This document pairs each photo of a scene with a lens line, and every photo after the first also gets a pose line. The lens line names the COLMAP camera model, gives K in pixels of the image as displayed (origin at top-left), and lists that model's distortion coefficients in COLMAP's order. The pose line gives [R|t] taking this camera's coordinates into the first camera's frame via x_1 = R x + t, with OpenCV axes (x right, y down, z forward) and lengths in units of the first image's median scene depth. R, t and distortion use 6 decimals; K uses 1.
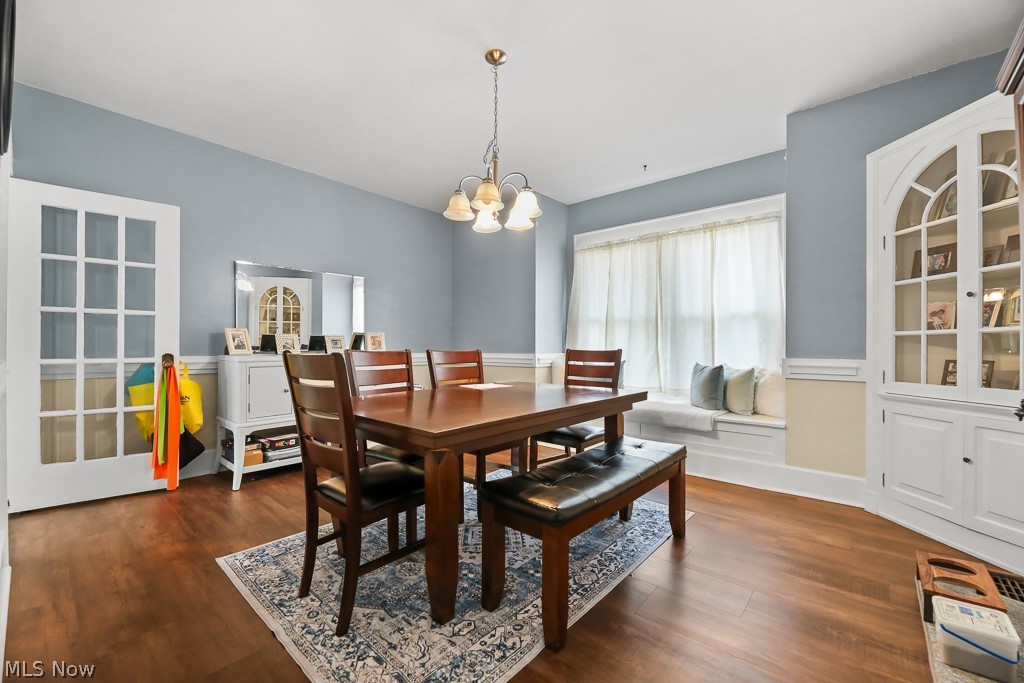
lens RADIAL K [[417.8, 0, 512.2], [0, 417.8, 347.7], [0, 0, 1]] dist [-0.003204, -0.000964]
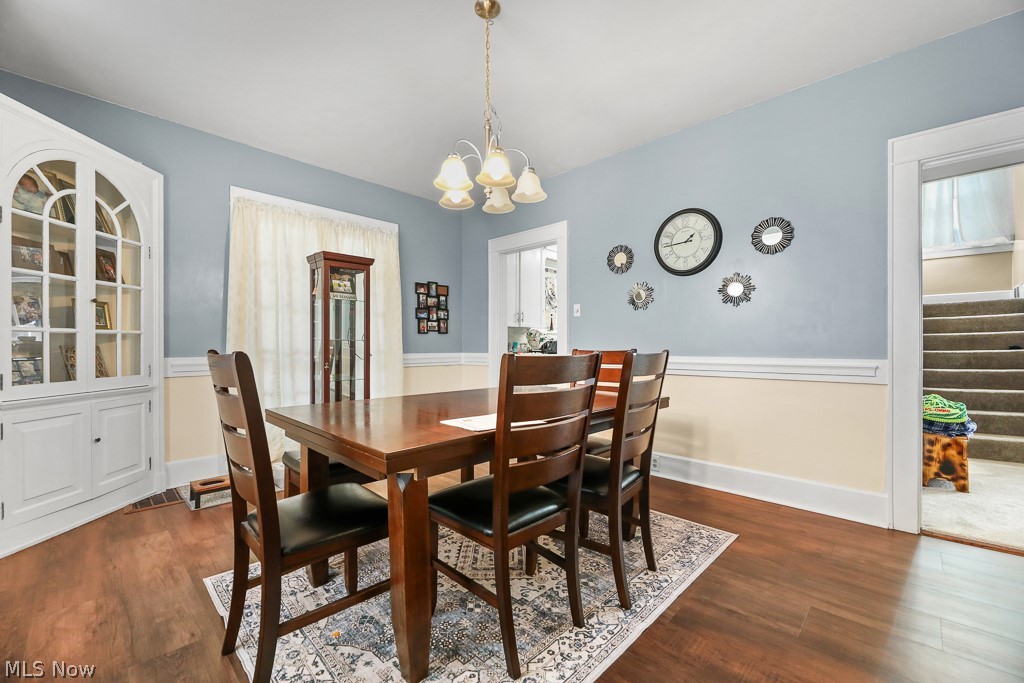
lens RADIAL K [[417.8, 0, 509.6], [0, 417.8, 343.8], [0, 0, 1]] dist [-0.003204, -0.000964]
pose [[-0.997924, -0.002193, 0.064372, -0.153825], [-0.002470, 0.999988, -0.004218, -0.003512], [-0.064362, -0.004369, -0.997917, 2.024466]]
